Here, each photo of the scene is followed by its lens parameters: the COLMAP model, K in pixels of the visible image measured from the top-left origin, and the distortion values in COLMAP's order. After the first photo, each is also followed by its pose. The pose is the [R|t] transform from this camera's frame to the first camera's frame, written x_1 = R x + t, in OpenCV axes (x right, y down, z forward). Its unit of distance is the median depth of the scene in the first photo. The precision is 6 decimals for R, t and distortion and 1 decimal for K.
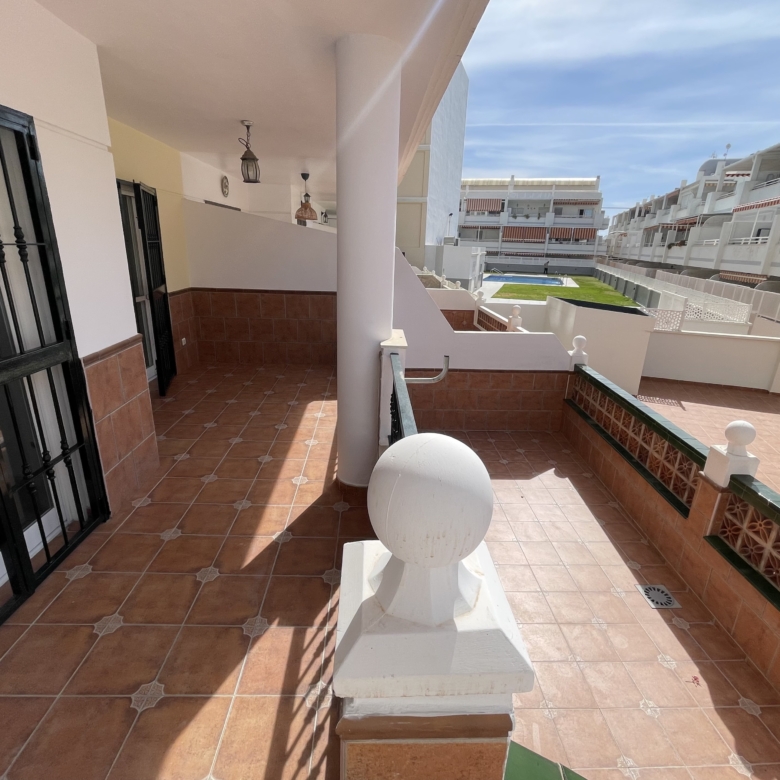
lens RADIAL K [[422.9, 0, 387.9], [0, 422.9, 384.9], [0, 0, 1]] dist [-0.008000, 0.003631]
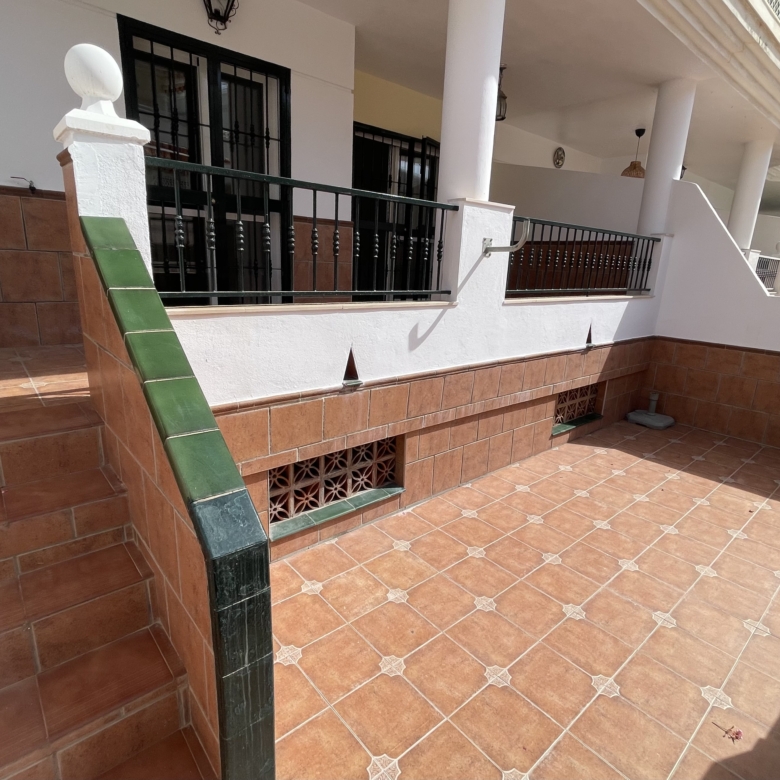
lens RADIAL K [[475.3, 0, 403.0], [0, 475.3, 390.9], [0, 0, 1]] dist [-0.002747, 0.000777]
pose [[0.635834, 0.186039, -0.749069, 0.064796], [-0.256455, 0.966299, 0.022303, 0.027368], [0.727974, 0.177921, 0.662117, 0.013207]]
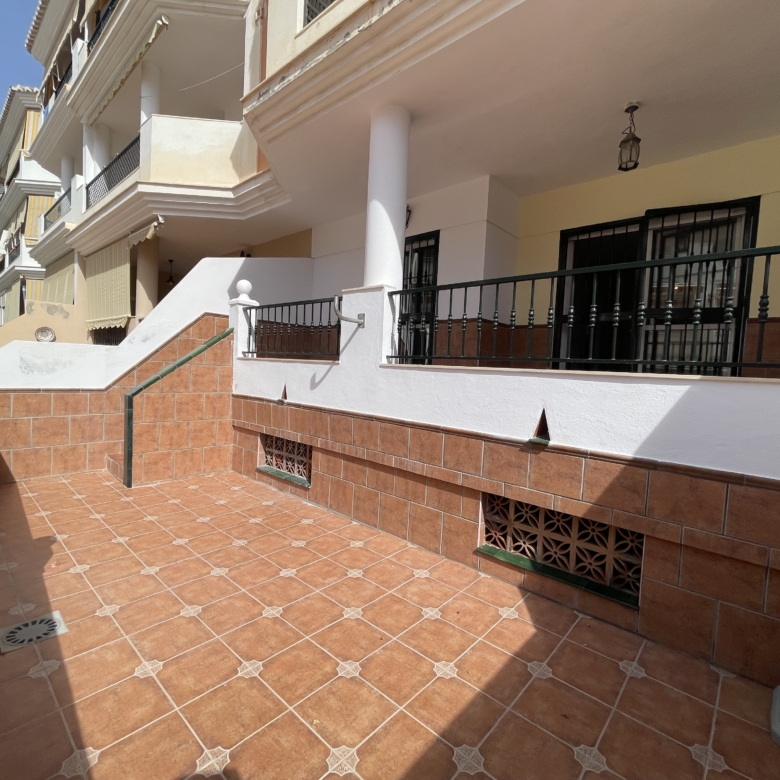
lens RADIAL K [[422.9, 0, 387.9], [0, 422.9, 384.9], [0, 0, 1]] dist [-0.008000, 0.003631]
pose [[-0.693325, -0.046773, -0.719105, 0.071050], [-0.300069, 0.926002, 0.229081, -0.011811], [0.655178, 0.374609, -0.656056, 0.156512]]
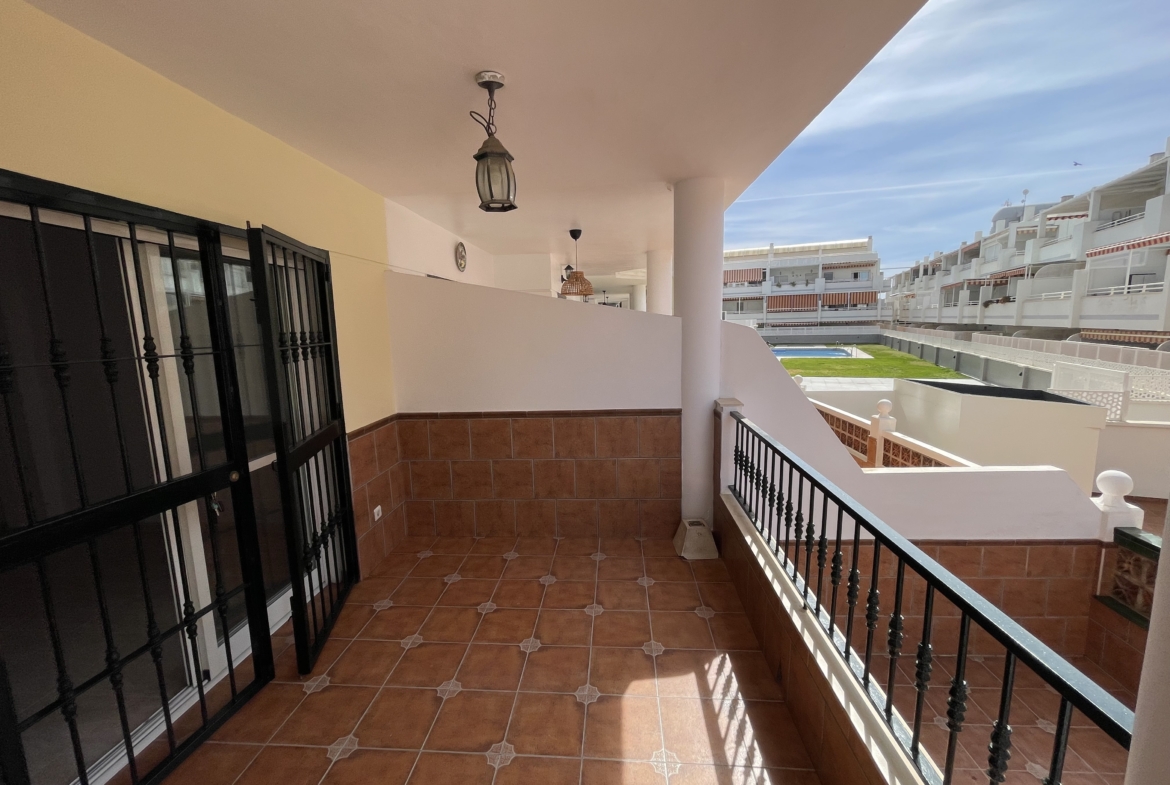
lens RADIAL K [[458.6, 0, 590.4], [0, 458.6, 394.7], [0, 0, 1]] dist [-0.001491, 0.000060]
pose [[0.993375, -0.044308, -0.106032, -0.020195], [0.025834, 0.985166, -0.169647, -0.022259], [0.111976, 0.165784, 0.979784, 0.062680]]
